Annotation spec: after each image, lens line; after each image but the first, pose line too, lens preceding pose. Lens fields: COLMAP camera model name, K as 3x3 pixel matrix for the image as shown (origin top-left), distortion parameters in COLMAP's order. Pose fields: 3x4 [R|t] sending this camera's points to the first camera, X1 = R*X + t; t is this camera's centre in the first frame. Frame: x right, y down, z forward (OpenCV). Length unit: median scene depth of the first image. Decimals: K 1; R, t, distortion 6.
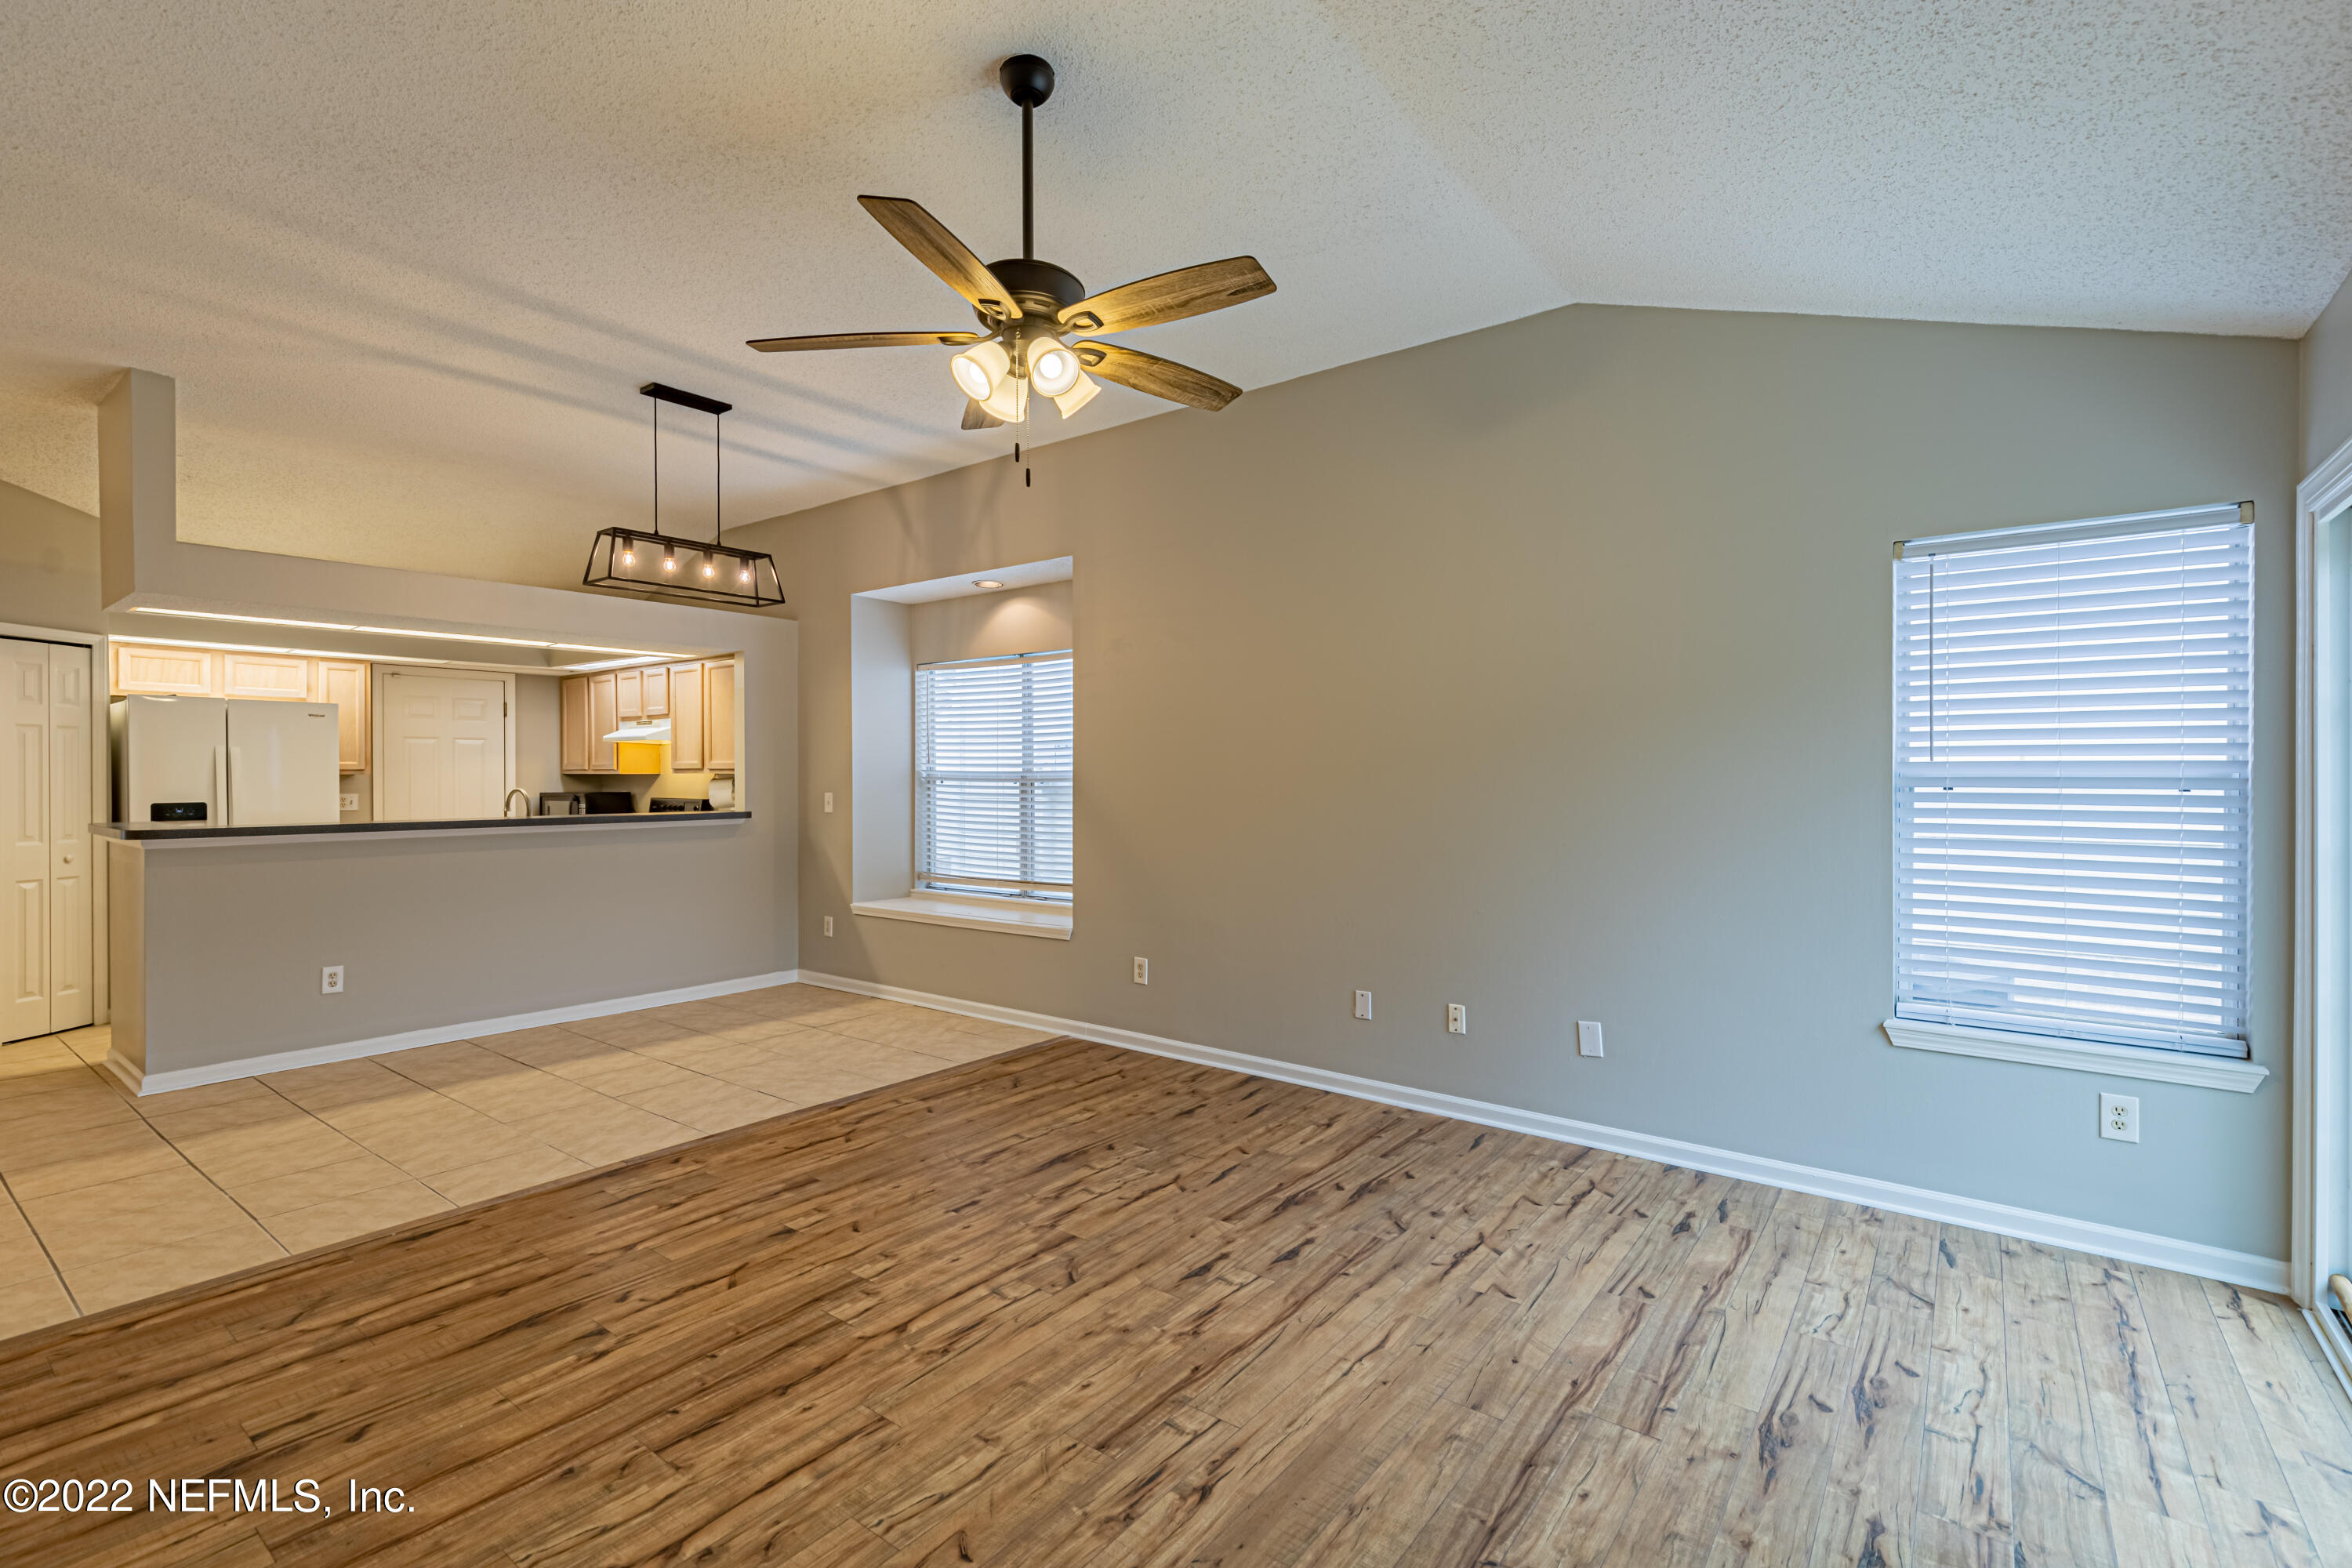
lens RADIAL K [[1075.7, 0, 1176.0], [0, 1075.7, 784.0], [0, 0, 1]] dist [0.008403, -0.000609]
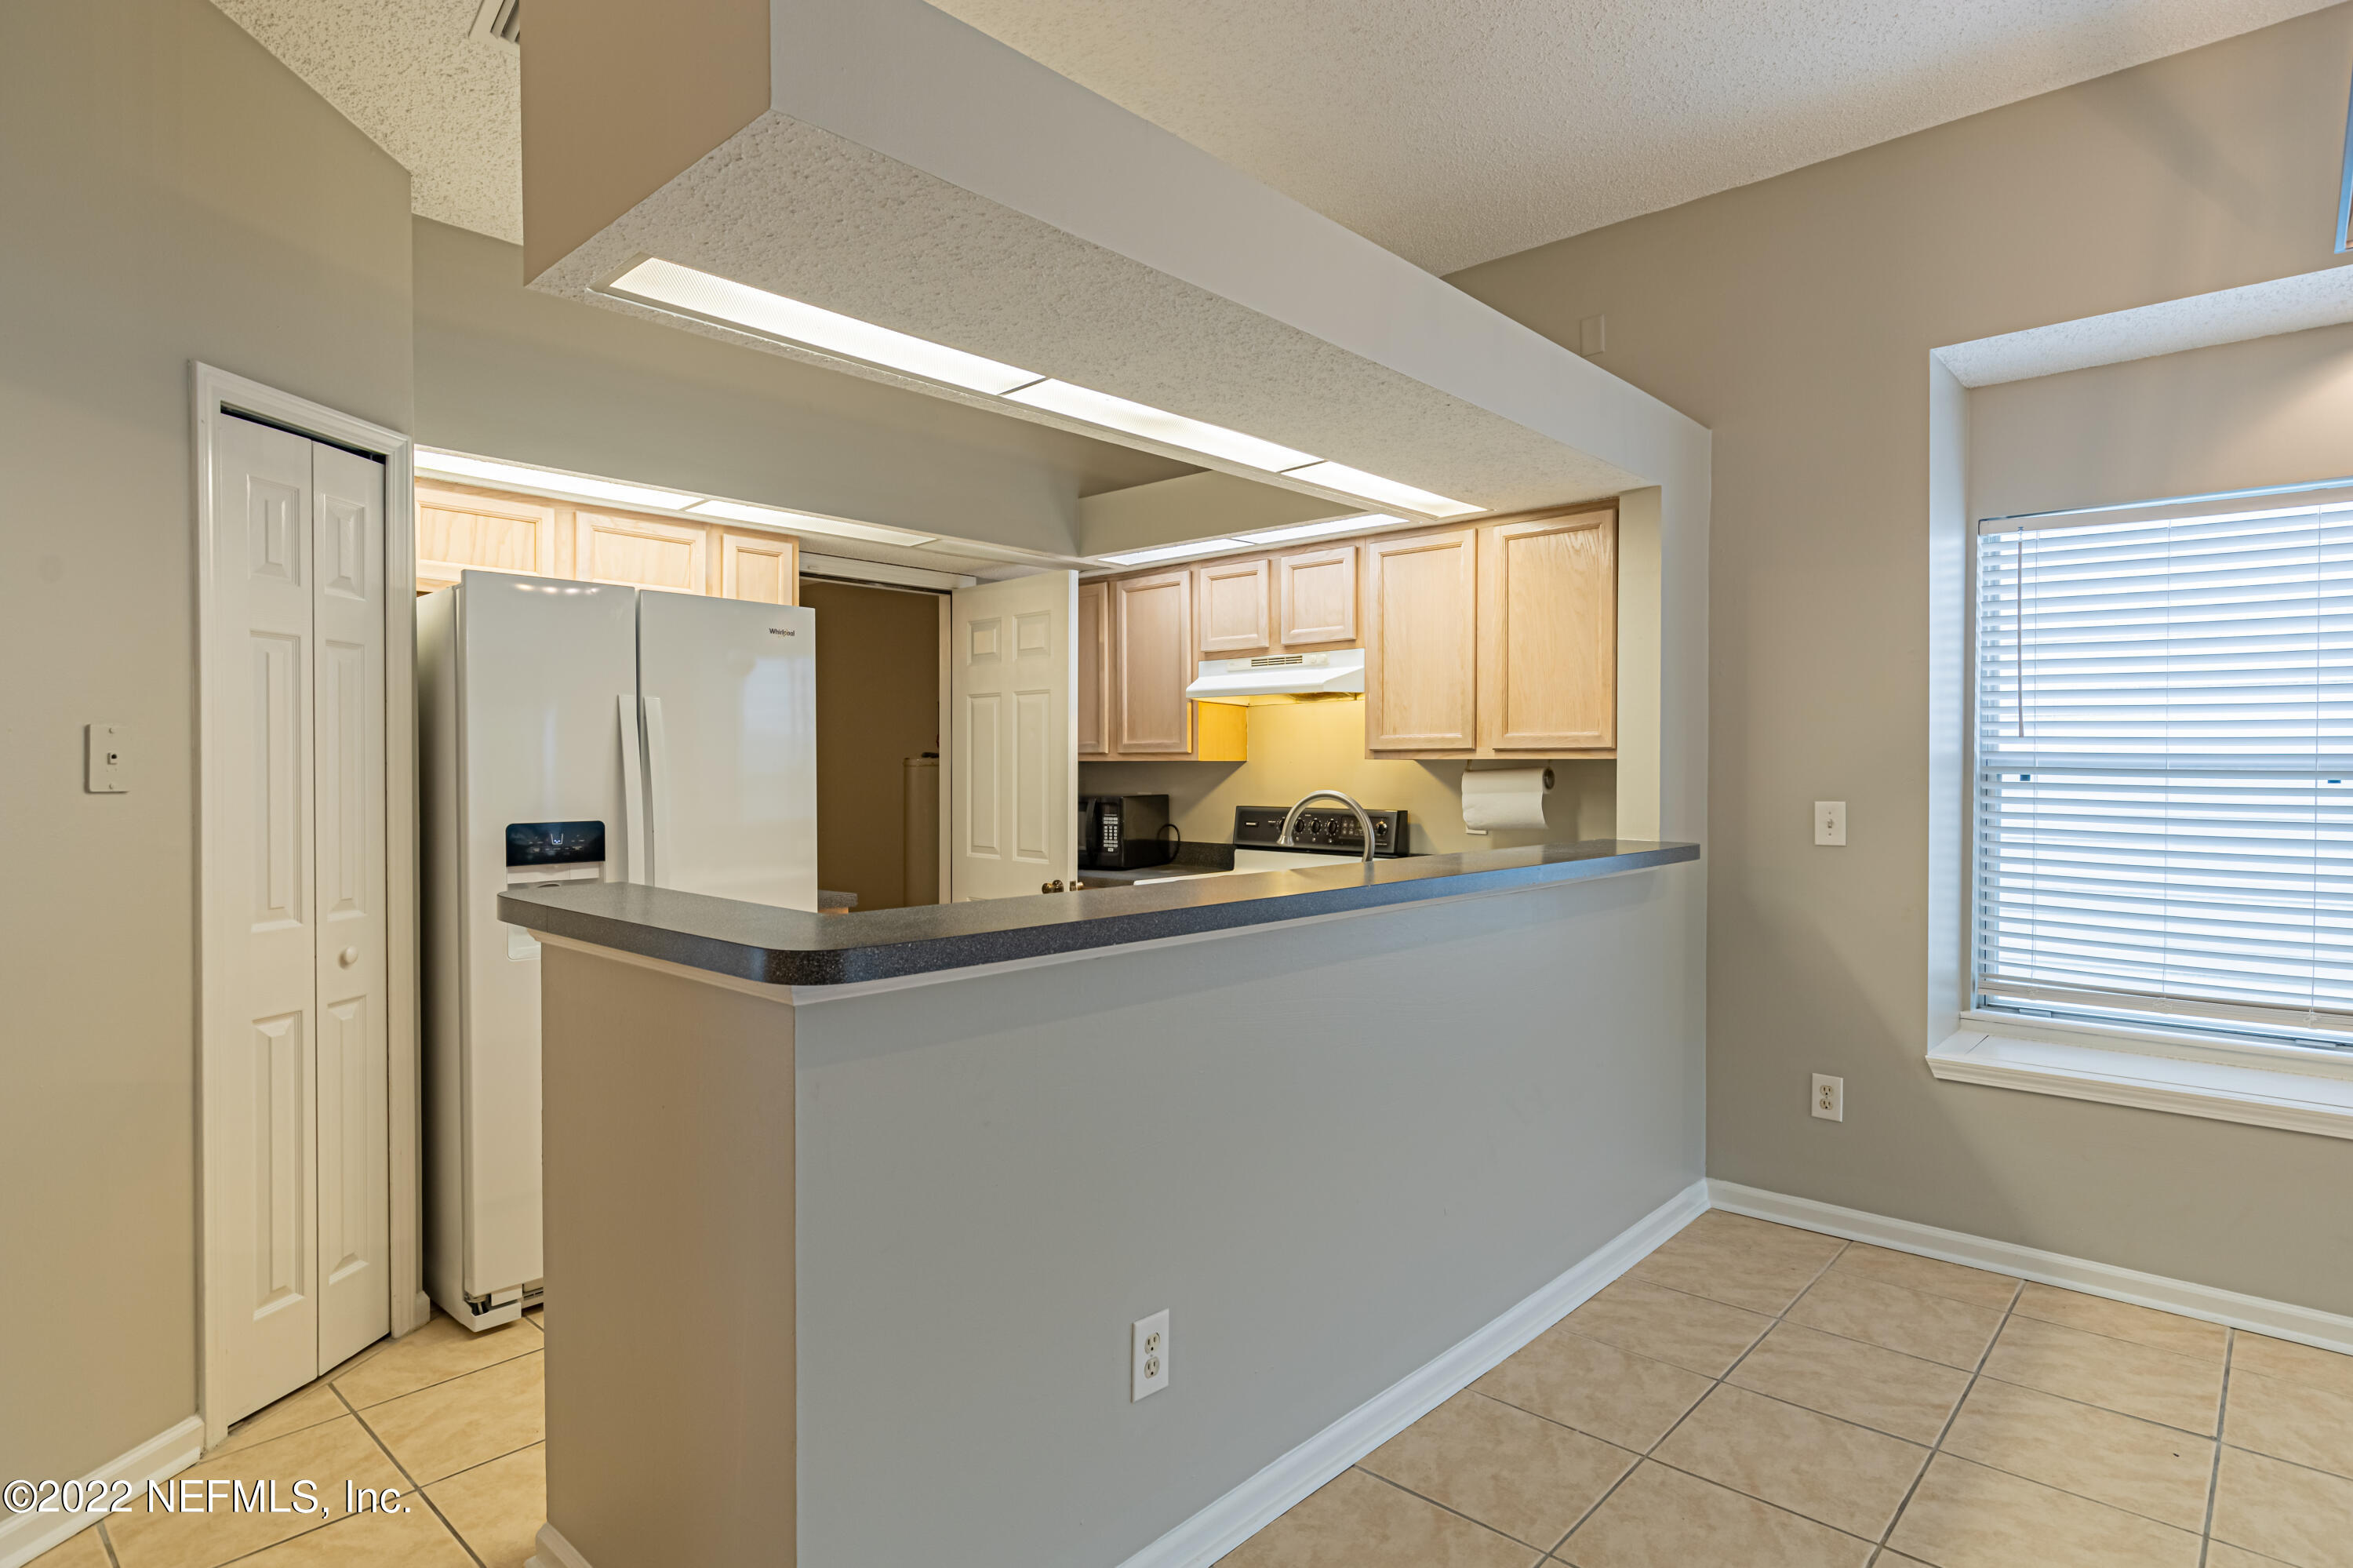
lens RADIAL K [[1254.4, 0, 1176.5], [0, 1254.4, 784.0], [0, 0, 1]] dist [0.000859, 0.000255]
pose [[0.996505, 0.002750, -0.083489, -1.116251], [-0.002277, 0.999981, 0.005761, -0.003341], [0.083504, -0.005551, 0.996492, 0.914884]]
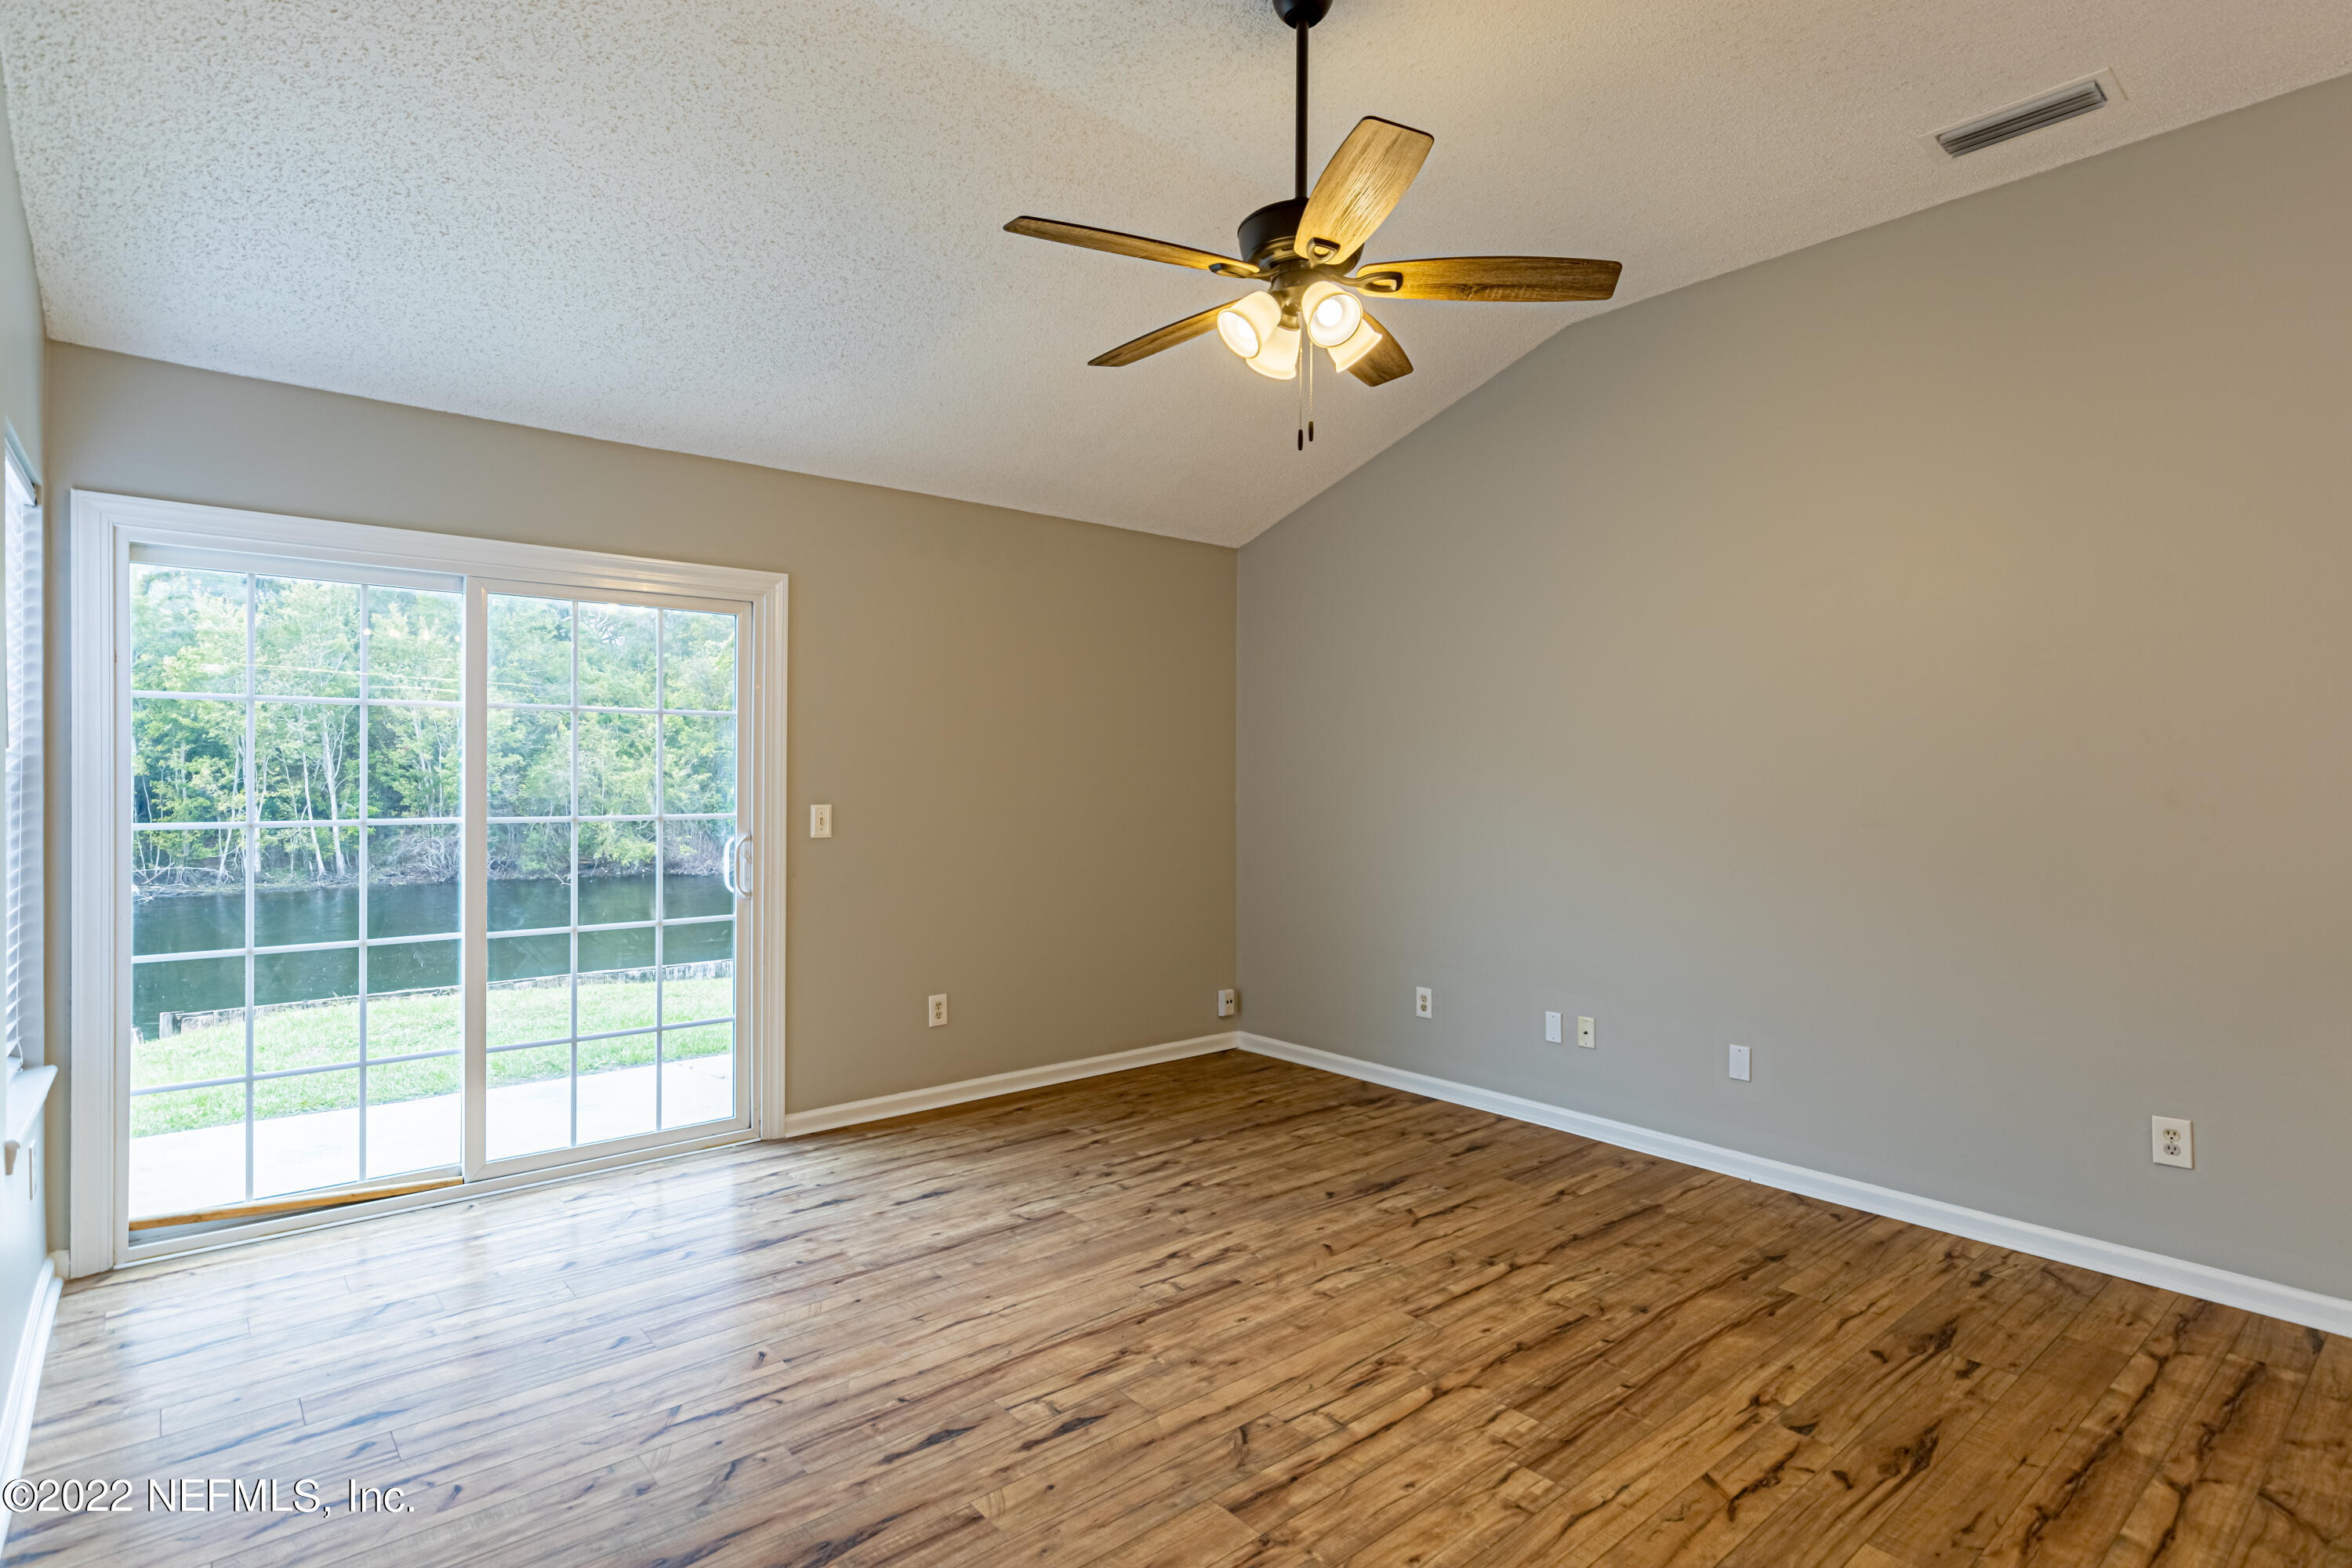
lens RADIAL K [[1167.0, 0, 1176.0], [0, 1167.0, 784.0], [0, 0, 1]] dist [0.002606, -0.000395]
pose [[-0.977775, -0.005278, 0.209592, -0.192402], [-0.002281, 0.999892, 0.014537, -0.011368], [-0.209646, 0.013736, -0.977681, 1.579011]]
